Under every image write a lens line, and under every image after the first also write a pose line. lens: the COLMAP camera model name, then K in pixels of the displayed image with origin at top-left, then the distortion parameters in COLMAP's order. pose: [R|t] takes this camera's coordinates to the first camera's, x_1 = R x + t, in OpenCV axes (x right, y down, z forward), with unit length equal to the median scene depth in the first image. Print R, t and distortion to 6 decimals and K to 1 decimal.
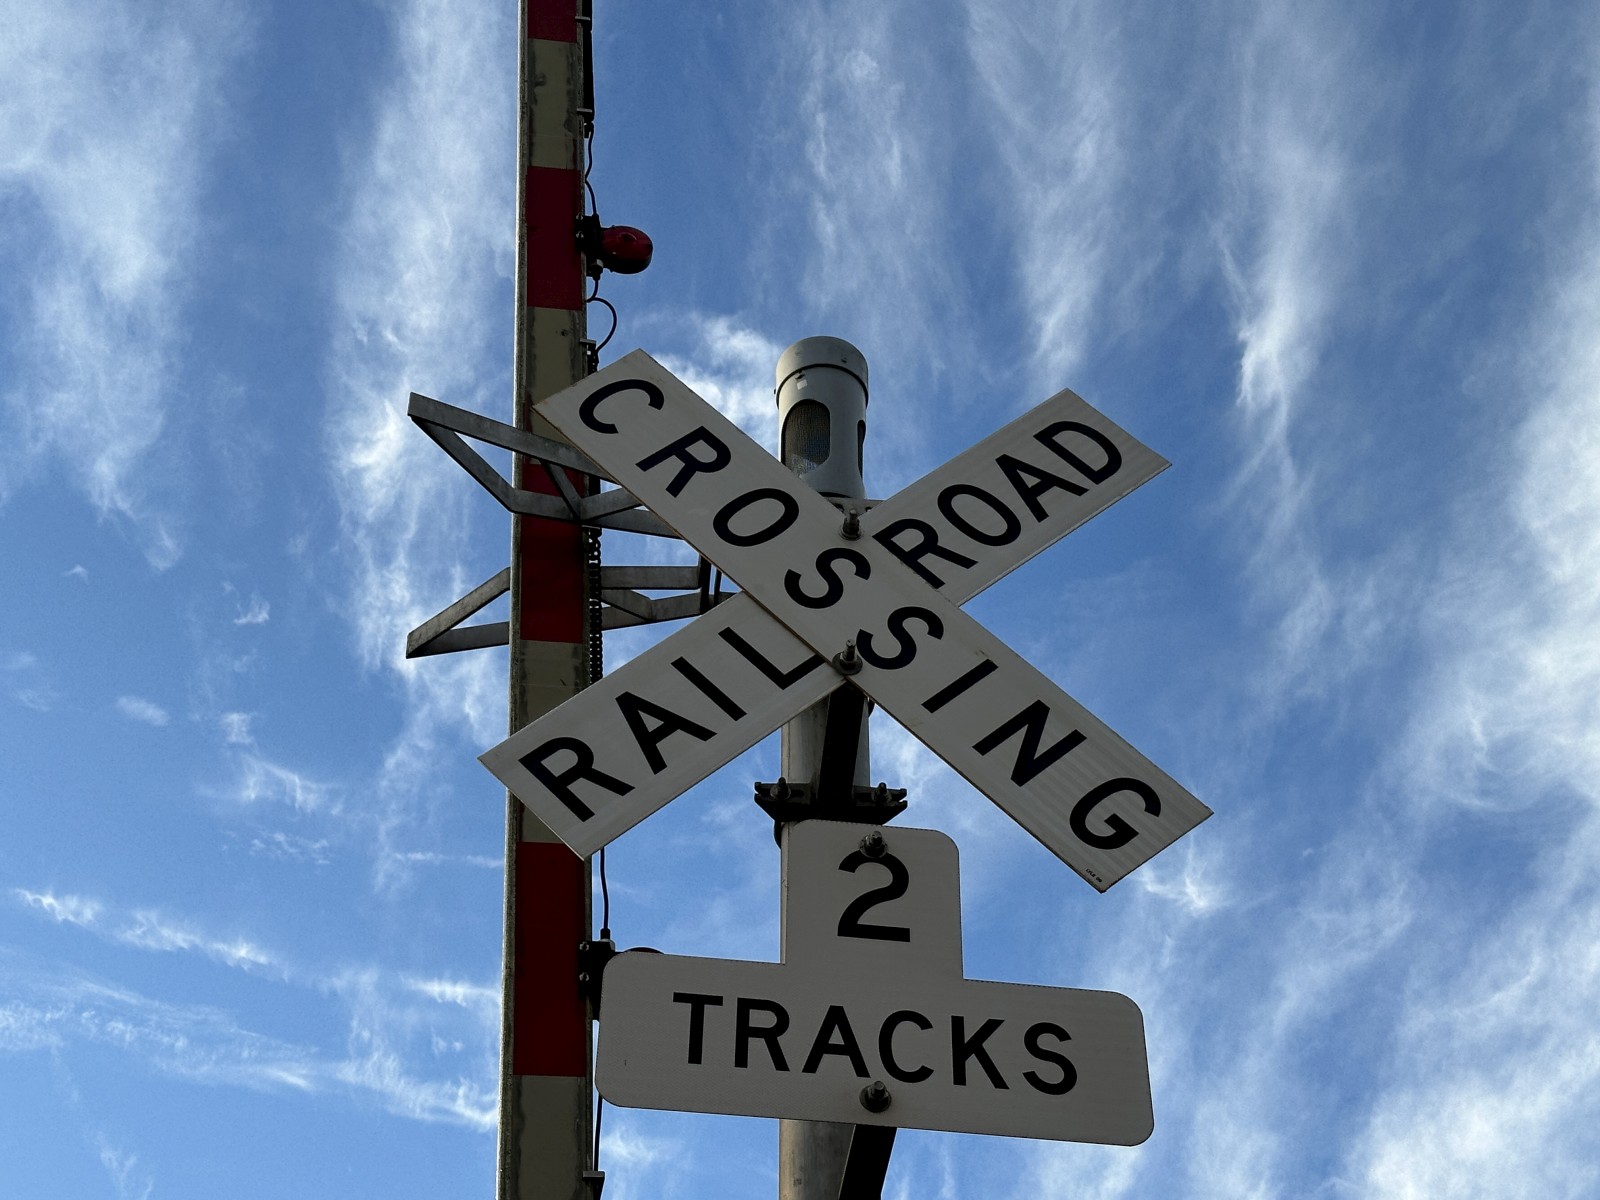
lens RADIAL K [[2525.0, 0, 791.3], [0, 2525.0, 602.2], [0, 0, 1]] dist [0.110777, 0.000000]
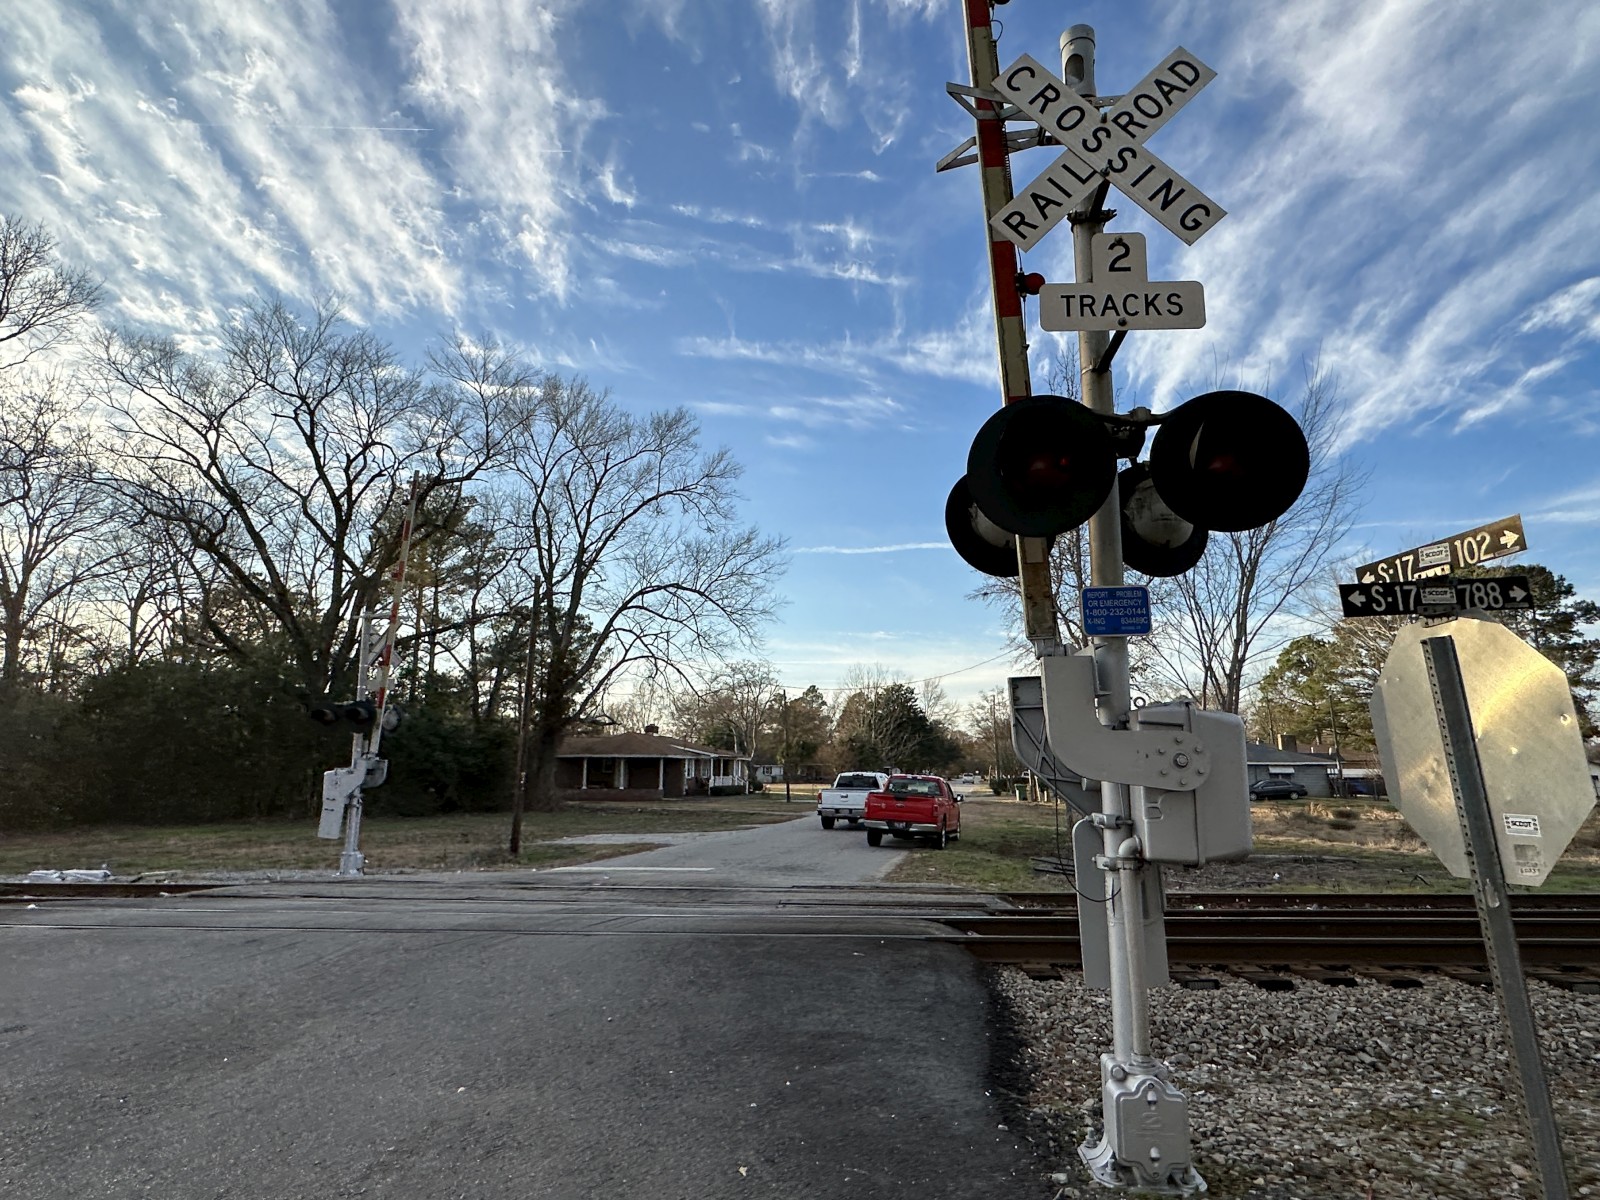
lens RADIAL K [[895.8, 0, 783.4], [0, 895.8, 595.0], [0, 0, 1]] dist [-0.004786, 0.001102]
pose [[0.980737, -0.029027, -0.193162, -0.155339], [0.125725, 0.850629, 0.510513, -0.133819], [0.149491, -0.524965, 0.837893, -0.225723]]
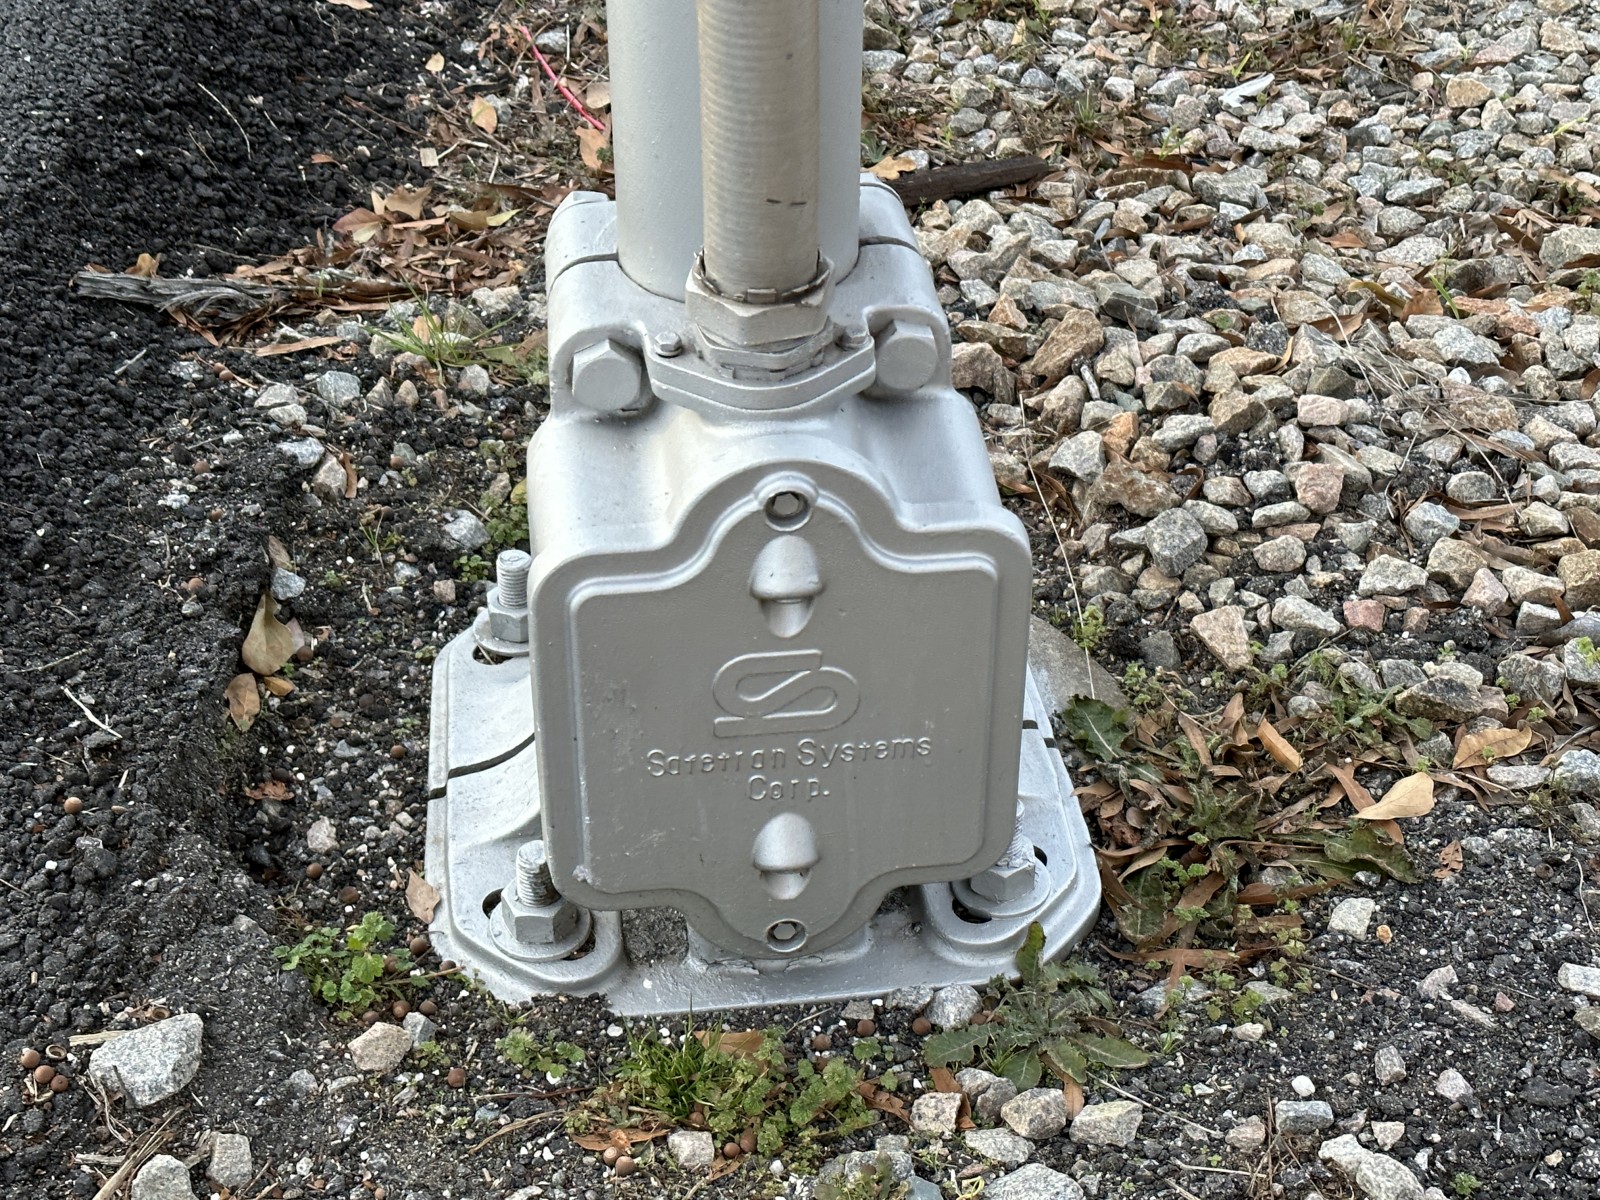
lens RADIAL K [[2711.3, 0, 800.8], [0, 2711.3, 600.3], [0, 0, 1]] dist [0.139452, 0.000000]
pose [[0.999976, 0.004114, 0.005539, 0.019315], [-0.006230, 0.193378, 0.981105, 0.430309], [0.002965, -0.981116, 0.193399, 0.239689]]
